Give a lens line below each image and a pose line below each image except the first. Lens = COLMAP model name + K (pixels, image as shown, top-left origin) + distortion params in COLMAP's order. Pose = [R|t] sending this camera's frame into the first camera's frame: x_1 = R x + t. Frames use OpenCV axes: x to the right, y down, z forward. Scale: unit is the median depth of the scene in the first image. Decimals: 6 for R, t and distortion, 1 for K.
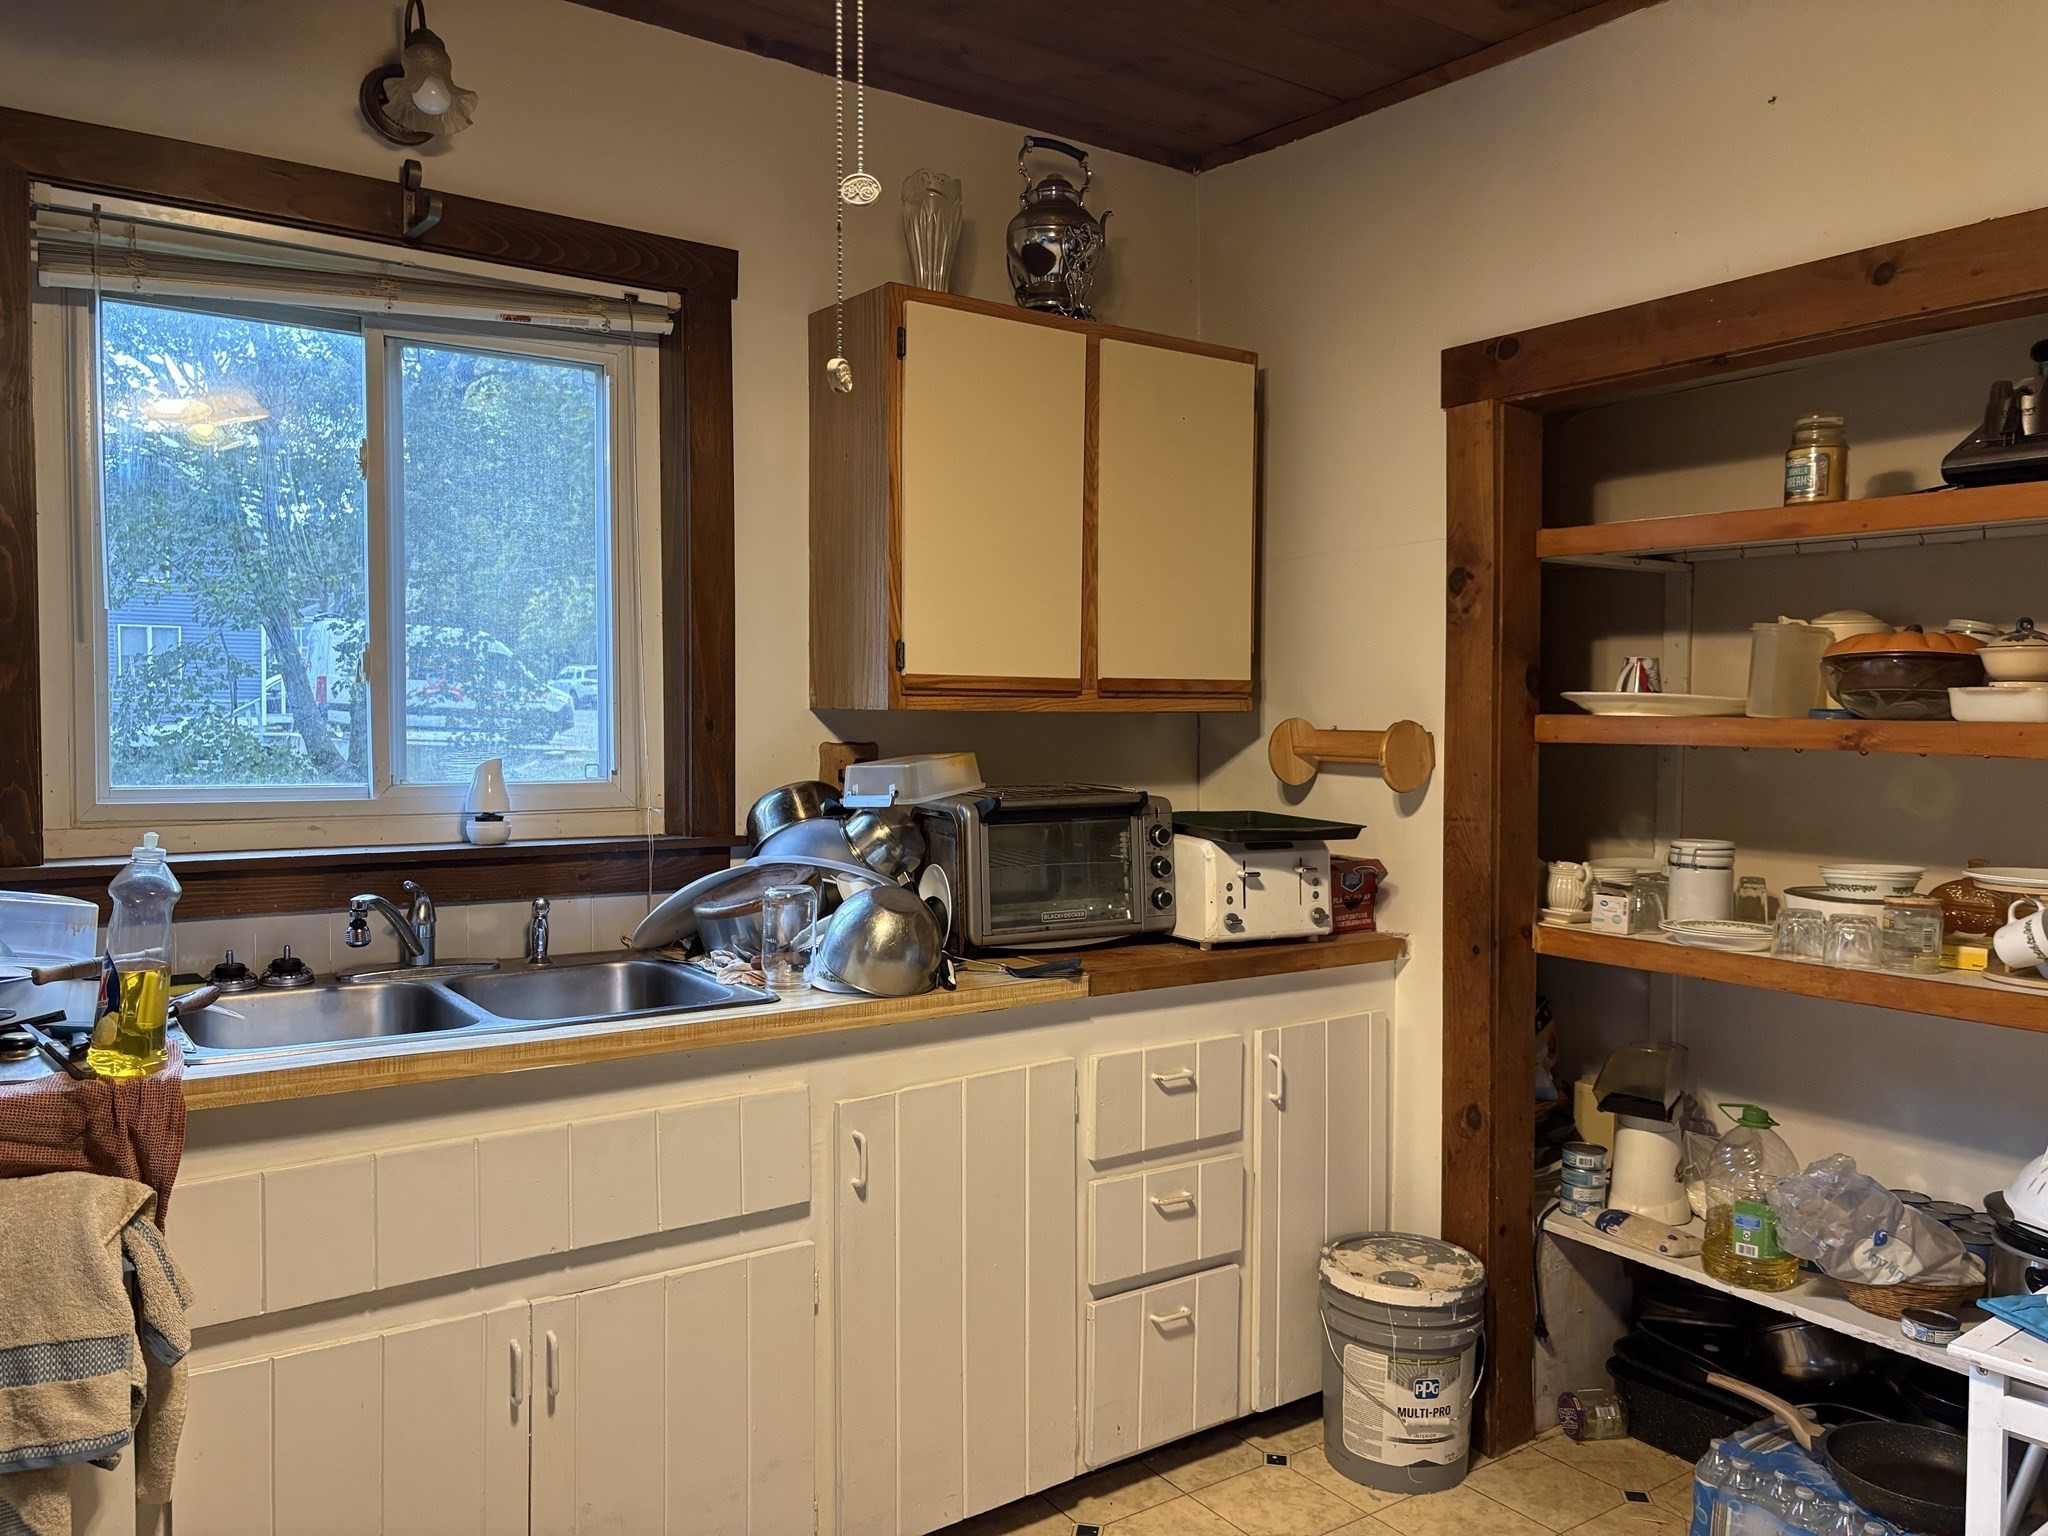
lens RADIAL K [[1557.7, 0, 1016.6], [0, 1557.7, 765.4], [0, 0, 1]] dist [0.026058, -0.032071]
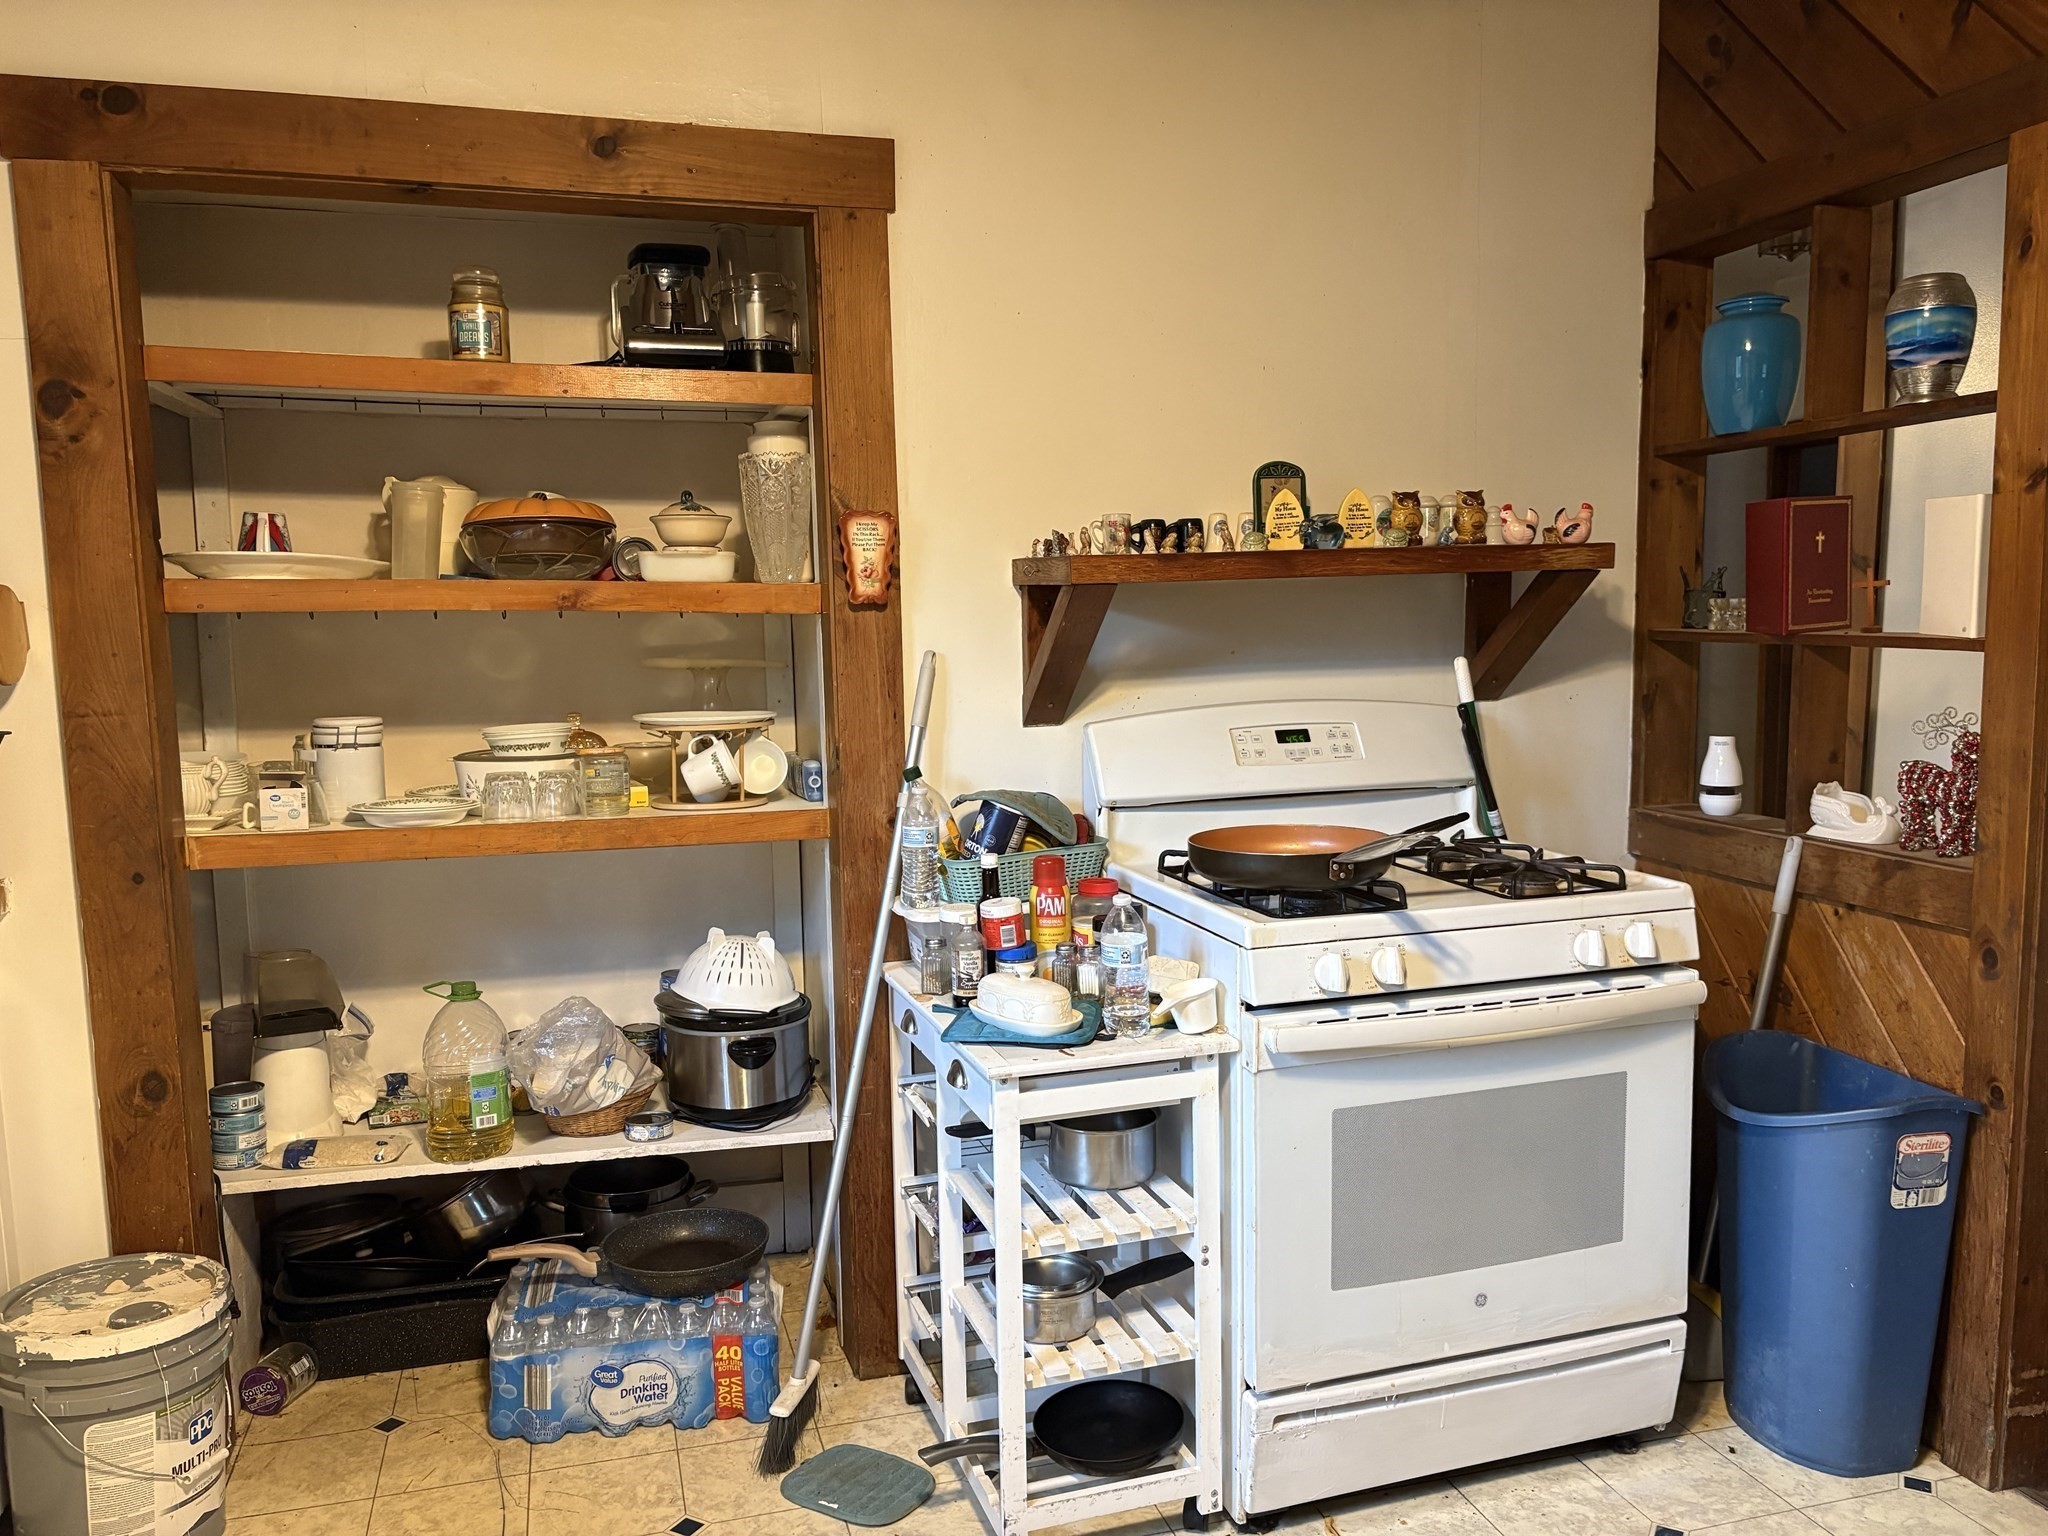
lens RADIAL K [[1557.7, 0, 1019.2], [0, 1557.7, 775.7], [0, 0, 1]] dist [0.026058, -0.032071]
pose [[0.311852, -0.106475, 0.944146, -0.324599], [0.045860, 0.994230, 0.096976, 0.011280], [-0.949023, 0.013056, 0.314936, 0.350003]]
